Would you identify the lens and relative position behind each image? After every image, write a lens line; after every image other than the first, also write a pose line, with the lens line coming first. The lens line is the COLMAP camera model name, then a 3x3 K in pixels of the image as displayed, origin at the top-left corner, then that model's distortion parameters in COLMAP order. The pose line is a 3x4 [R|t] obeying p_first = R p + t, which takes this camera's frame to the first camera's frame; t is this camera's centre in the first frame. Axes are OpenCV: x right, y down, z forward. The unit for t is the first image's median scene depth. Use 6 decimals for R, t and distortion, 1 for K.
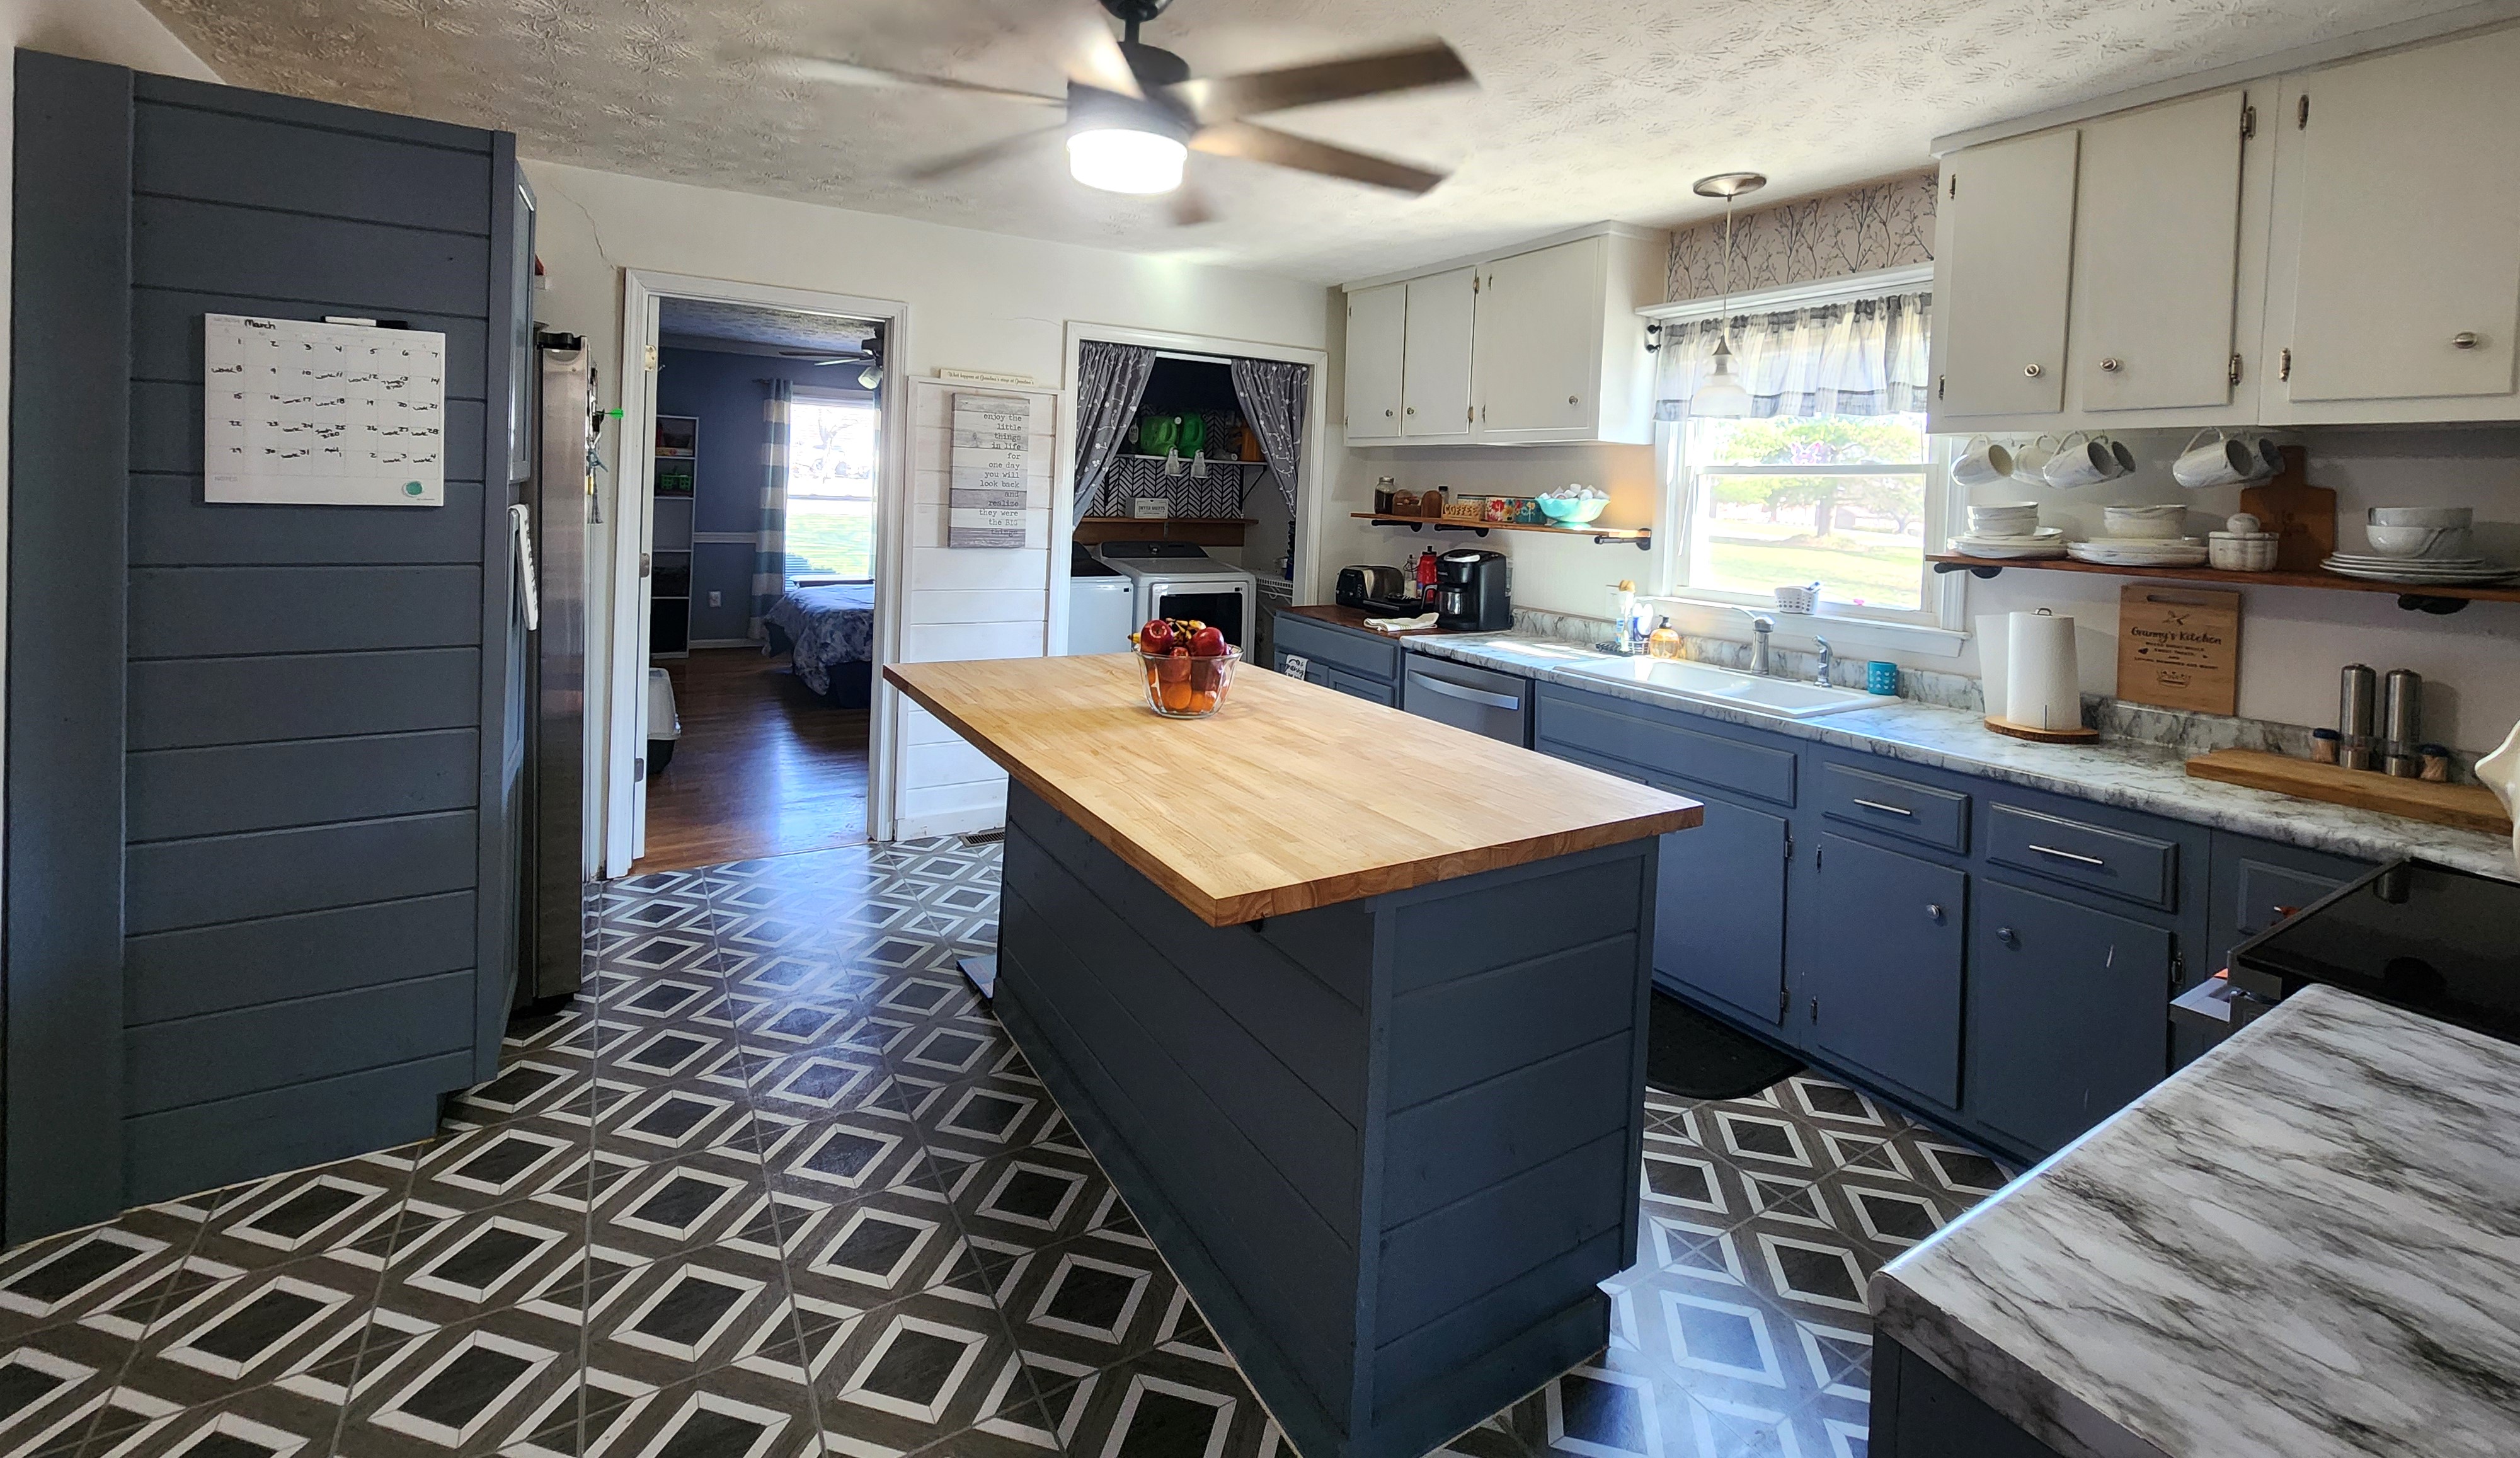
lens RADIAL K [[1005.4, 0, 1251.8], [0, 1005.4, 726.7], [0, 0, 1]] dist [0.003405, 0.000349]
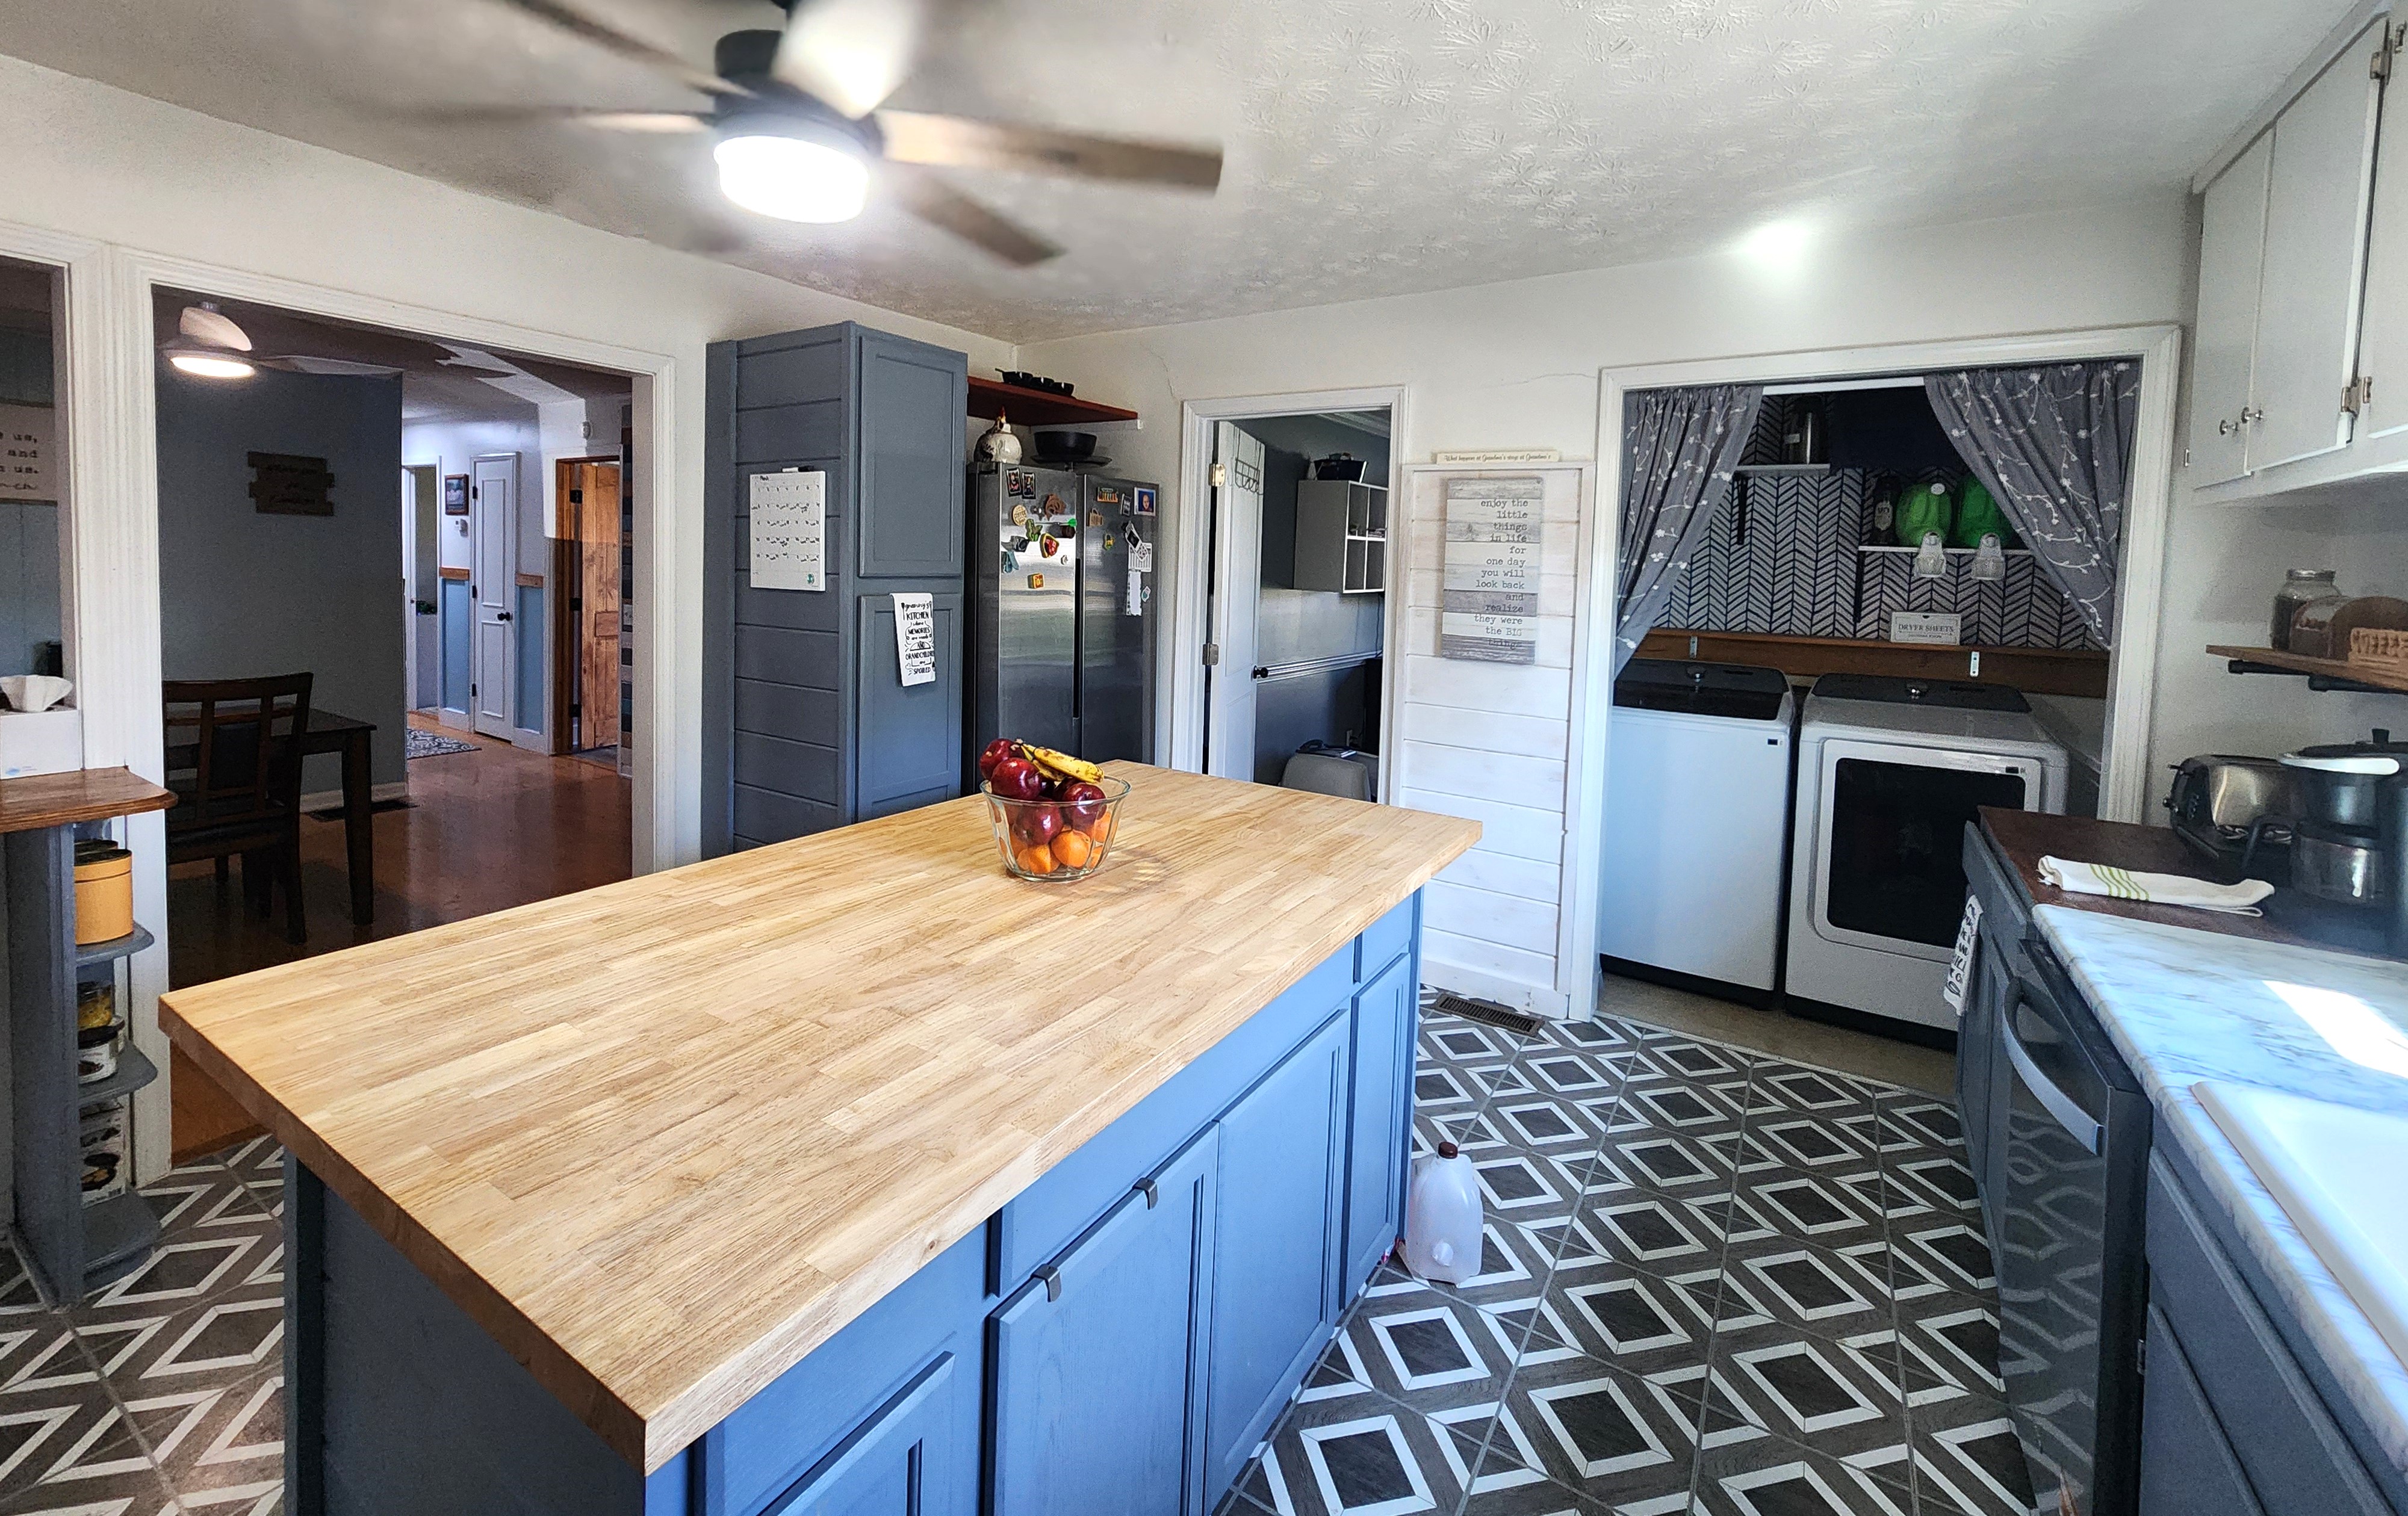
lens RADIAL K [[968.3, 0, 1201.3], [0, 968.3, 750.8], [0, 0, 1]] dist [-0.006793, 0.000297]
pose [[0.450075, 0.143384, -0.881404, 0.339096], [-0.219563, 0.974494, 0.046412, -0.091123], [0.865578, 0.172635, 0.470077, 0.434809]]
